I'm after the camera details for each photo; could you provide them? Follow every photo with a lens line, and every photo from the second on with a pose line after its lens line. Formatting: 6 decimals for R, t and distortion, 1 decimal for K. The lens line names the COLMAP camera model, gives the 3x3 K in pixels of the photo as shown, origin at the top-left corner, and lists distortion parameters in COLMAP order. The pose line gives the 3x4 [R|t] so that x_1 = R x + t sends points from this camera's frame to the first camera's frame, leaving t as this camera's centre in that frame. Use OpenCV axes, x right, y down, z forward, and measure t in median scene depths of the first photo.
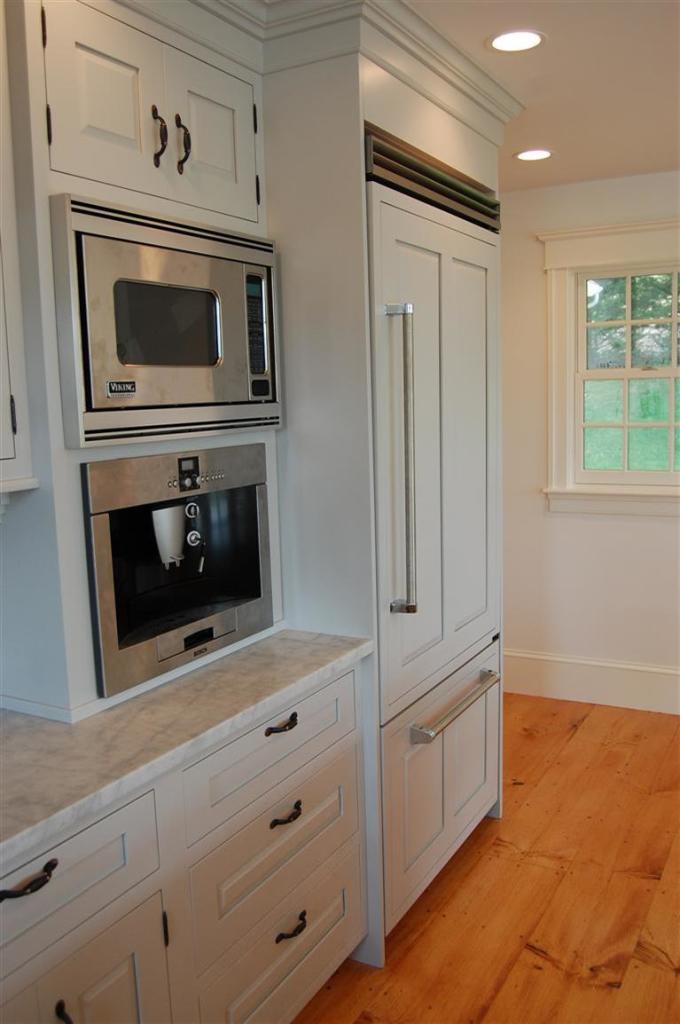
lens RADIAL K [[875.6, 0, 340.4], [0, 875.6, 541.4], [0, 0, 1]] dist [-0.100566, -0.002336]
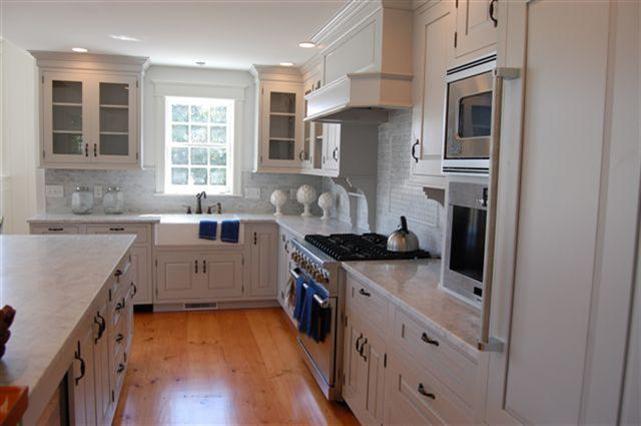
lens RADIAL K [[510.7, 0, 320.5], [0, 510.7, 213.0], [0, 0, 1]] dist [-0.088182, -0.000399]
pose [[-0.709522, 0.086496, -0.699354, 0.836446], [-0.118188, 0.963774, 0.239107, -0.270905], [0.694701, 0.252307, -0.673596, 1.570737]]
